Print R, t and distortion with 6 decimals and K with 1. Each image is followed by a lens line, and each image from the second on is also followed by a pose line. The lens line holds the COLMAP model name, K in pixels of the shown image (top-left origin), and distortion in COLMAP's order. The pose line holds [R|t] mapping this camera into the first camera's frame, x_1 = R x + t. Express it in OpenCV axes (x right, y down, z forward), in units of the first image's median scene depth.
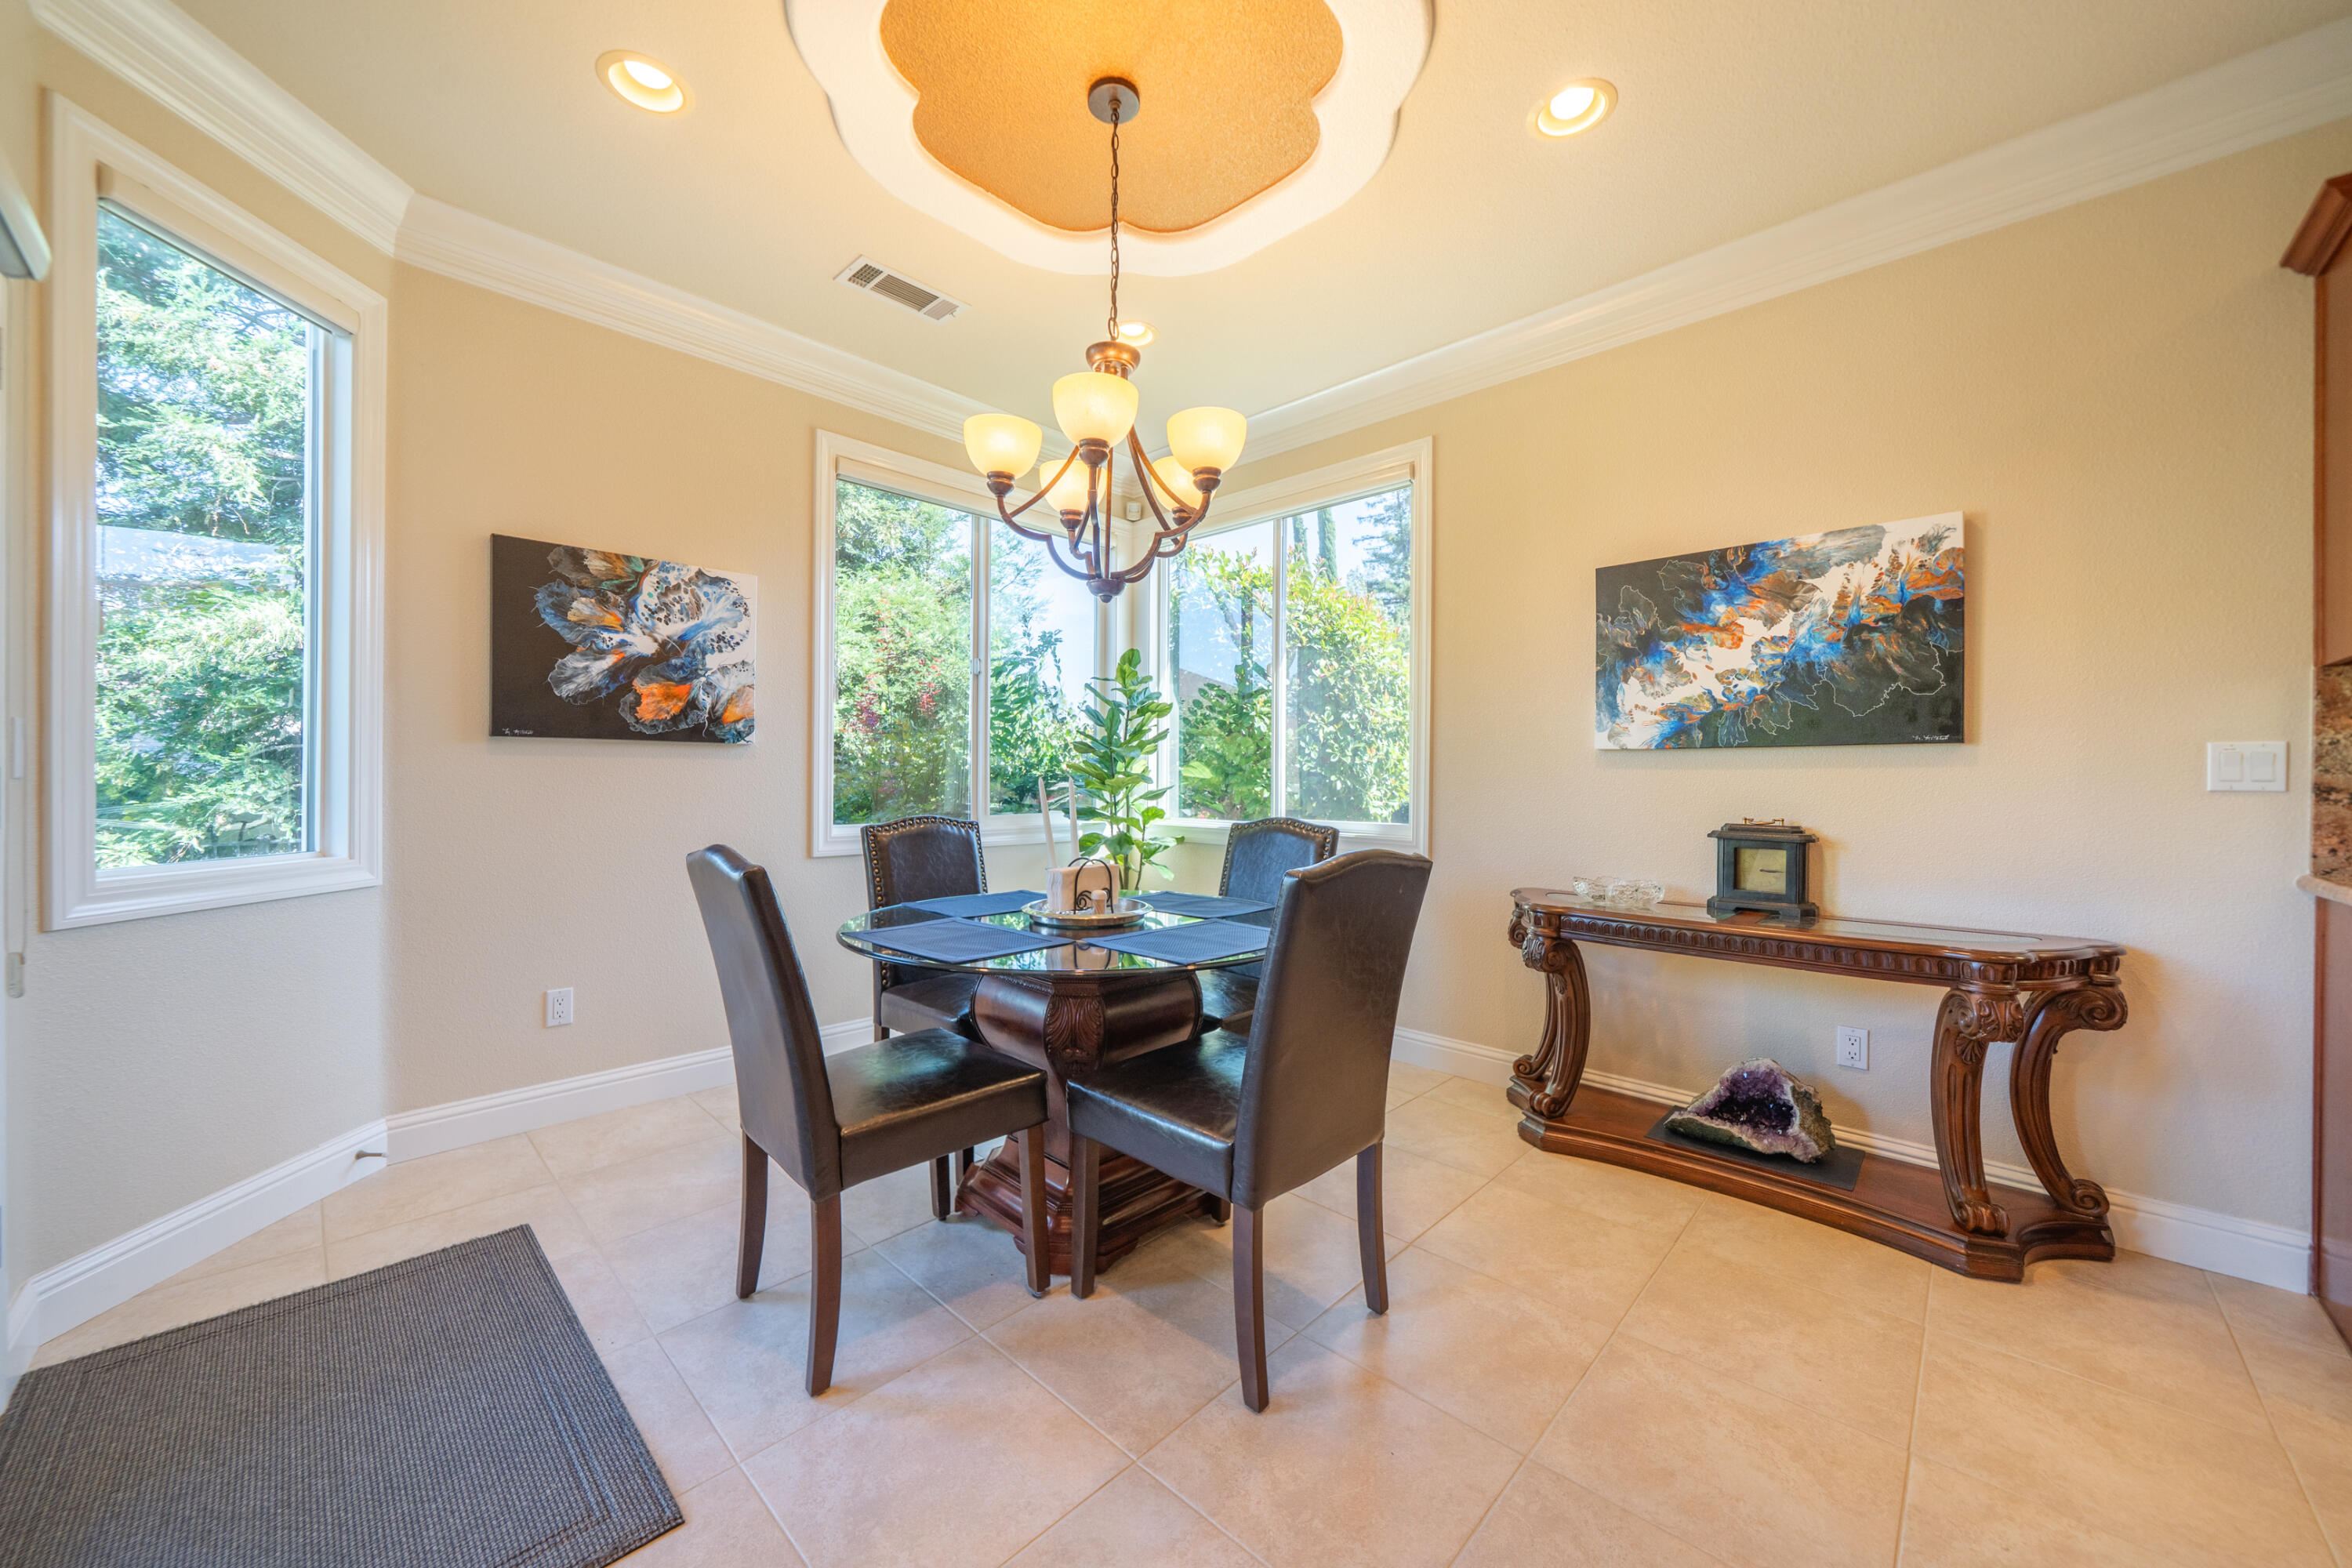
lens RADIAL K [[846.9, 0, 1162.7], [0, 846.9, 785.7], [0, 0, 1]] dist [-0.011379, 0.000561]
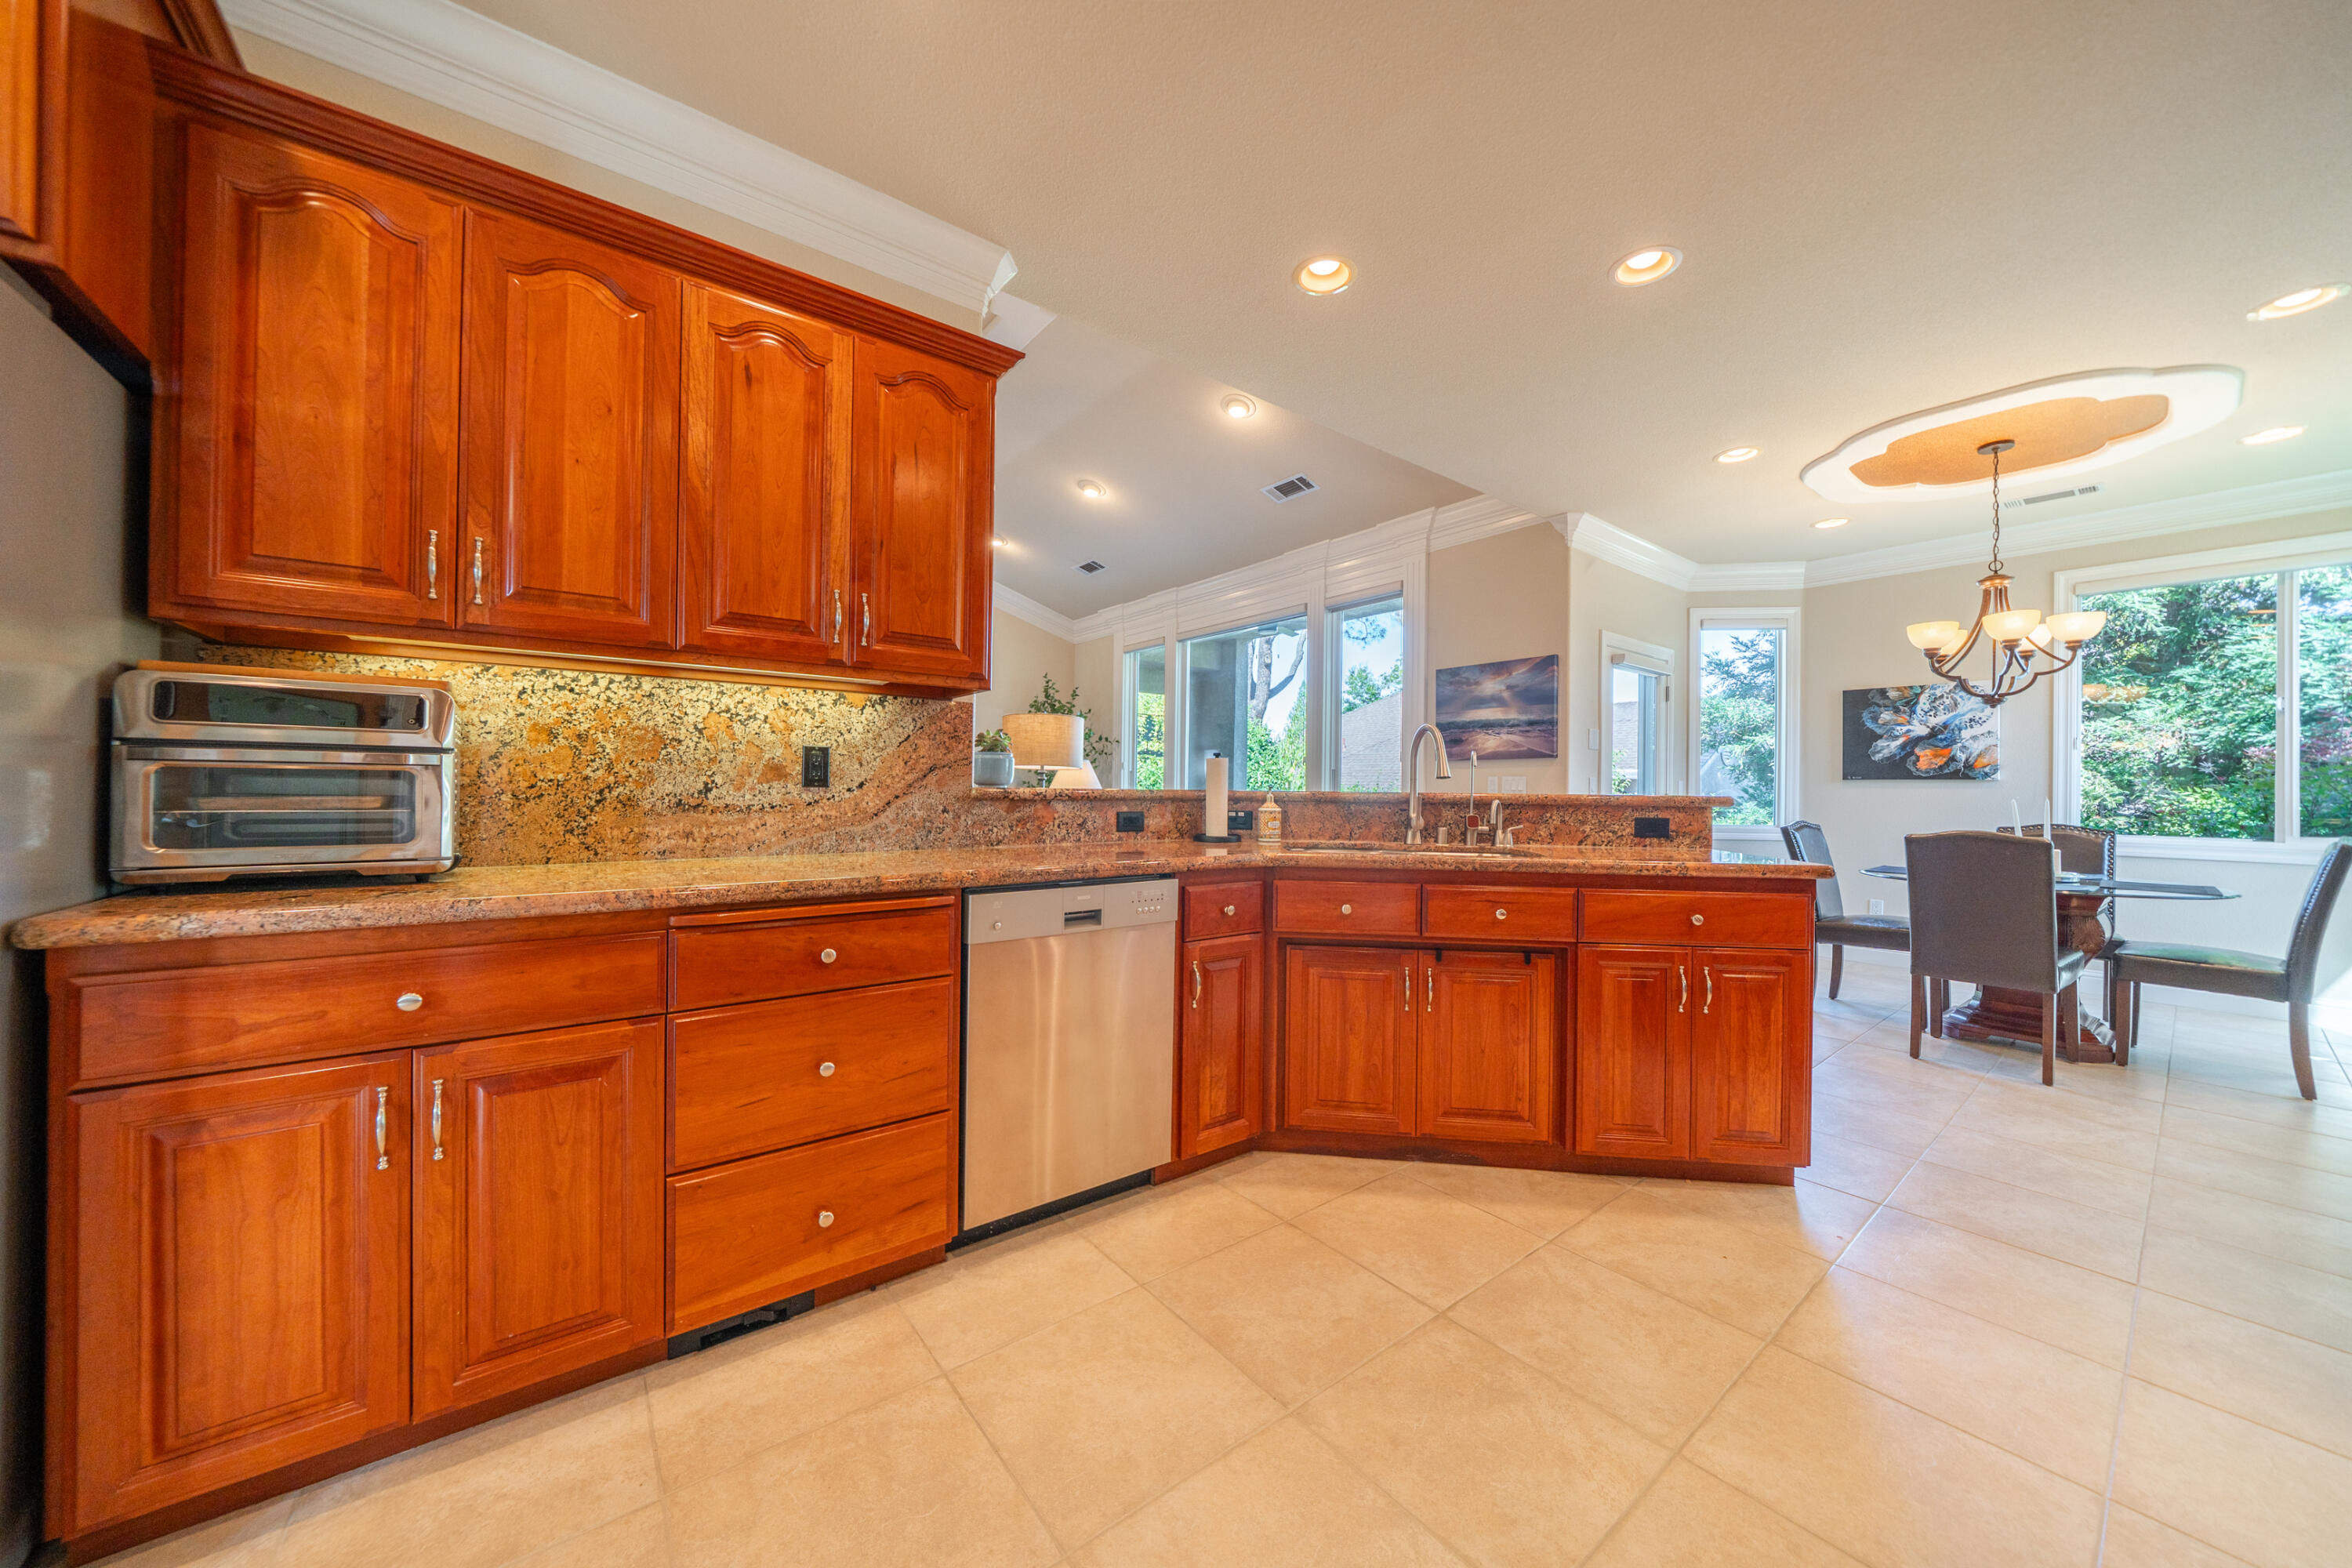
lens RADIAL K [[812.2, 0, 1179.5], [0, 812.2, 785.6], [0, 0, 1]] dist [-0.011130, 0.000773]
pose [[-0.133604, -0.012737, -0.990953, 1.501513], [-0.021627, 0.999717, -0.009934, 0.014512], [0.990799, 0.020104, -0.133841, -0.446582]]
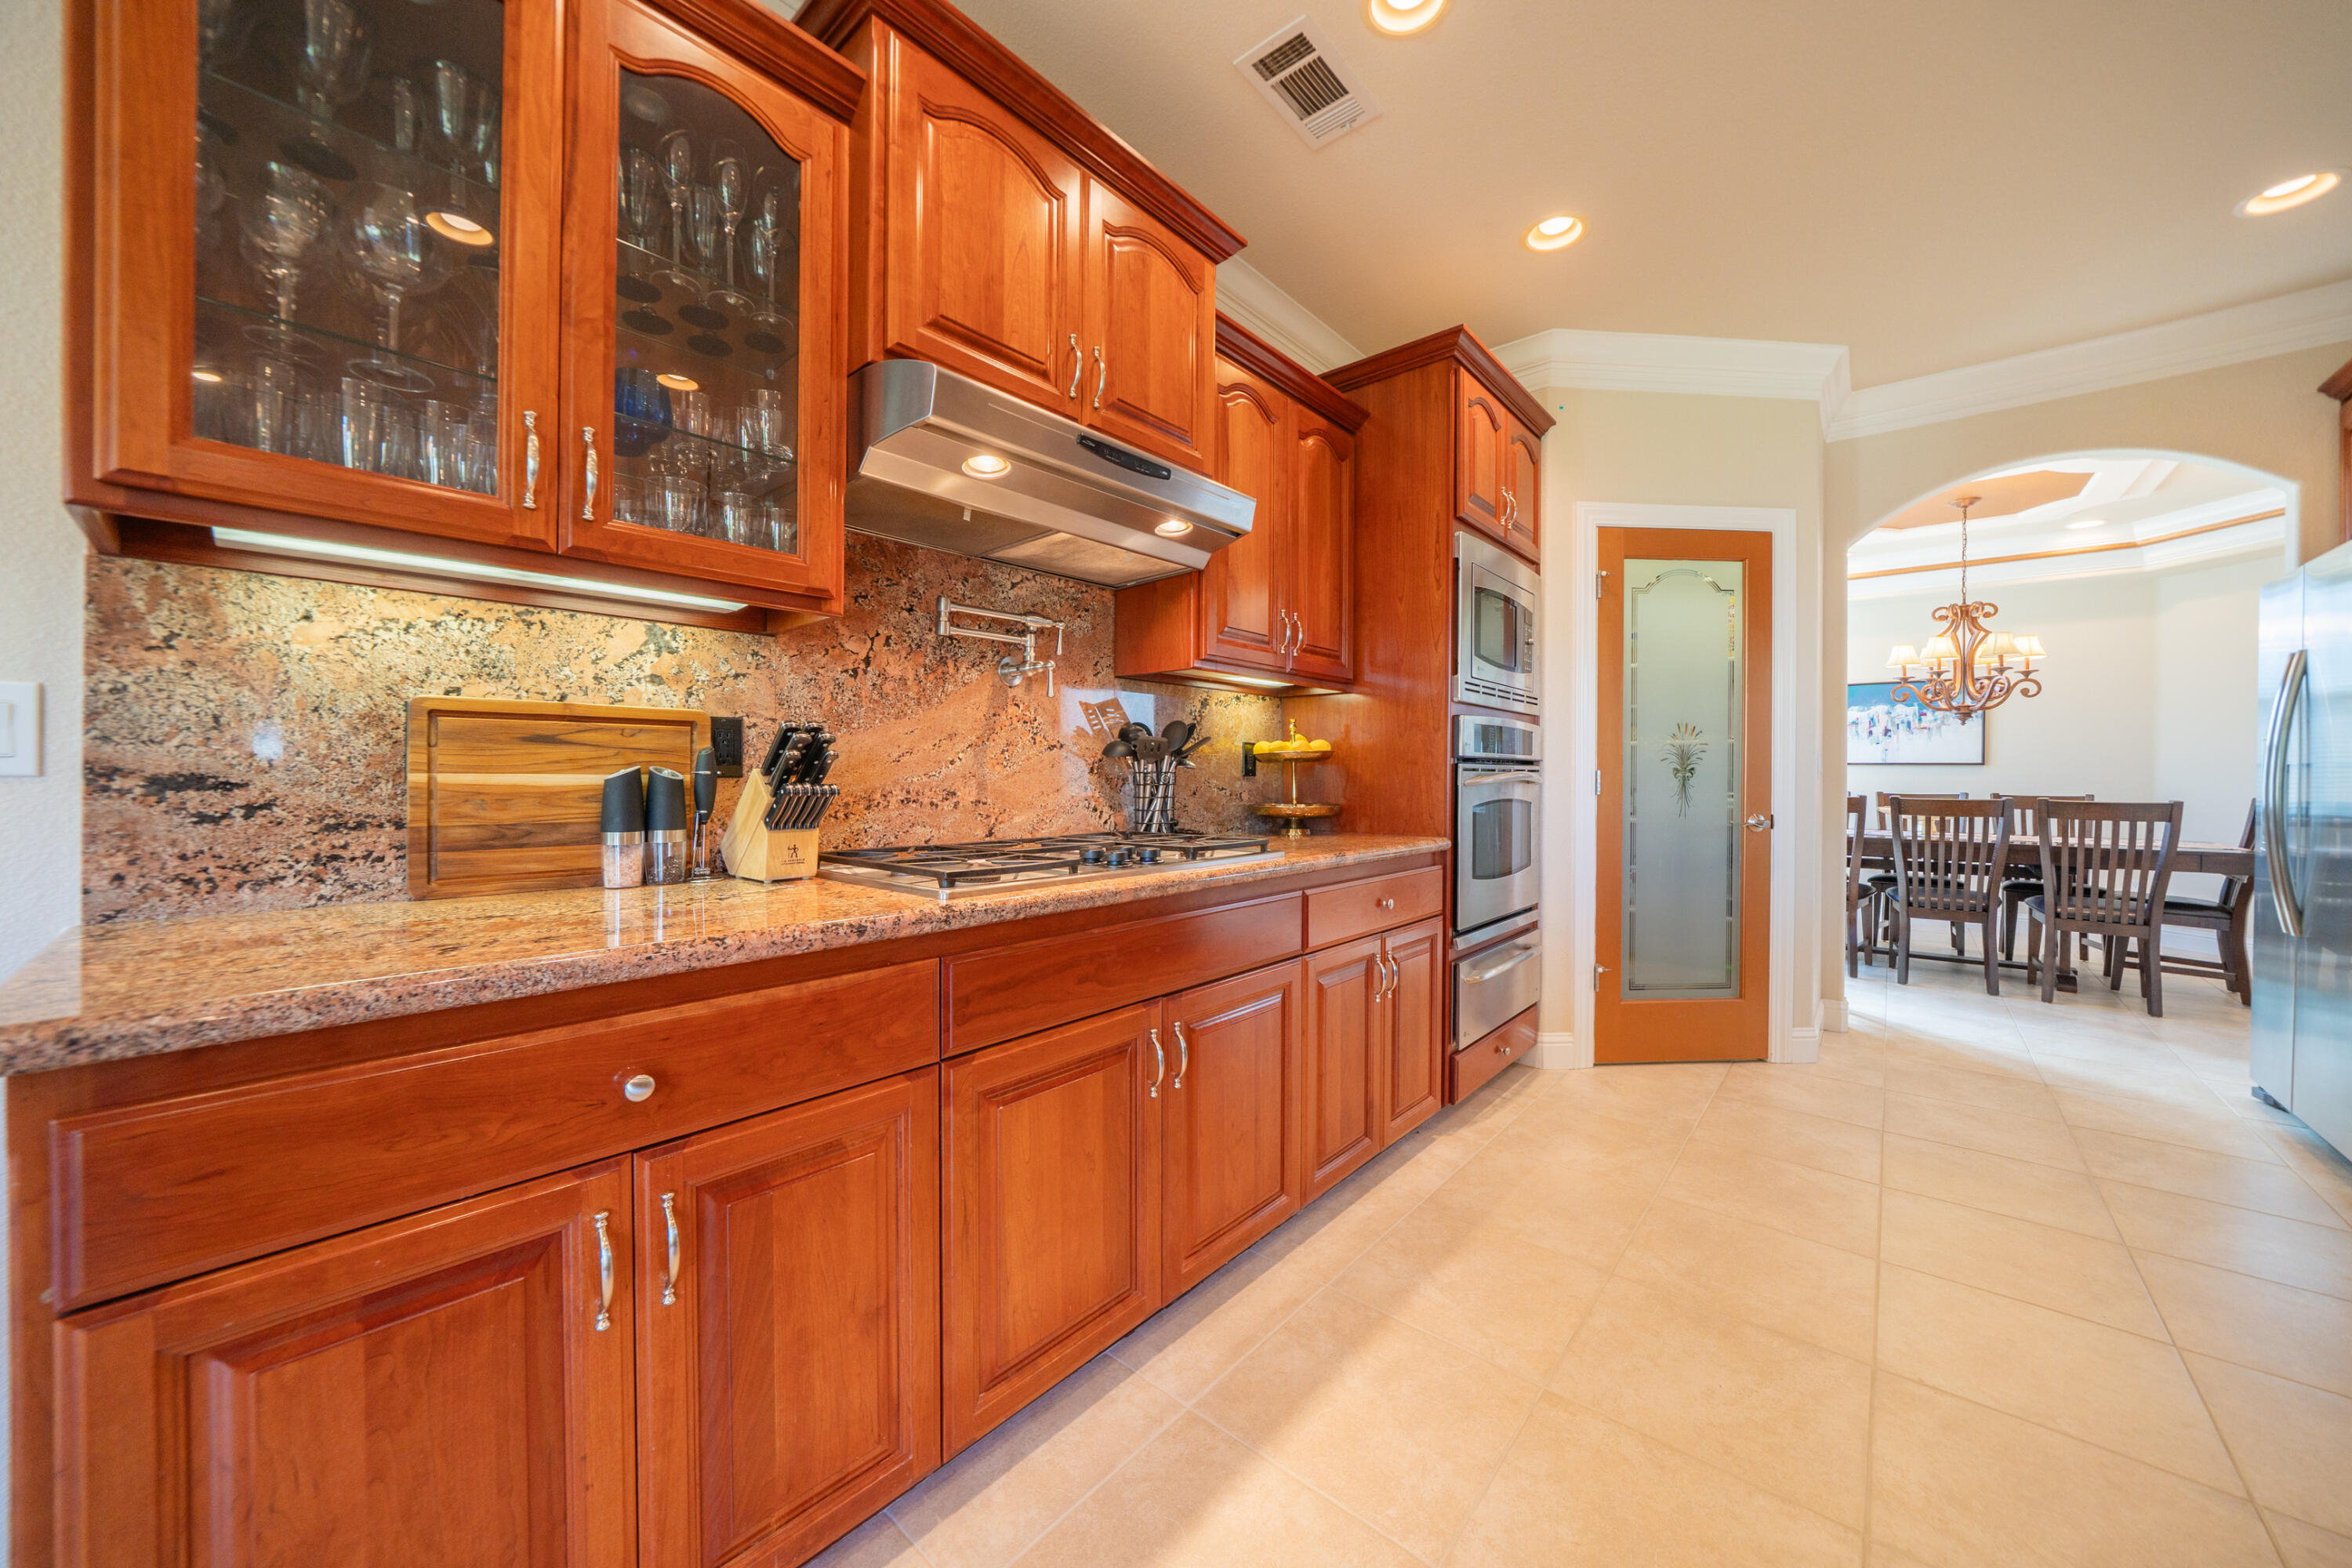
lens RADIAL K [[812.2, 0, 1209.0], [0, 812.2, 773.4], [0, 0, 1]] dist [-0.011130, 0.000773]
pose [[-0.074146, -0.015011, 0.997134, 0.537517], [-0.000929, 0.999887, 0.014983, -0.001981], [-0.997247, 0.000185, -0.074151, 0.192649]]
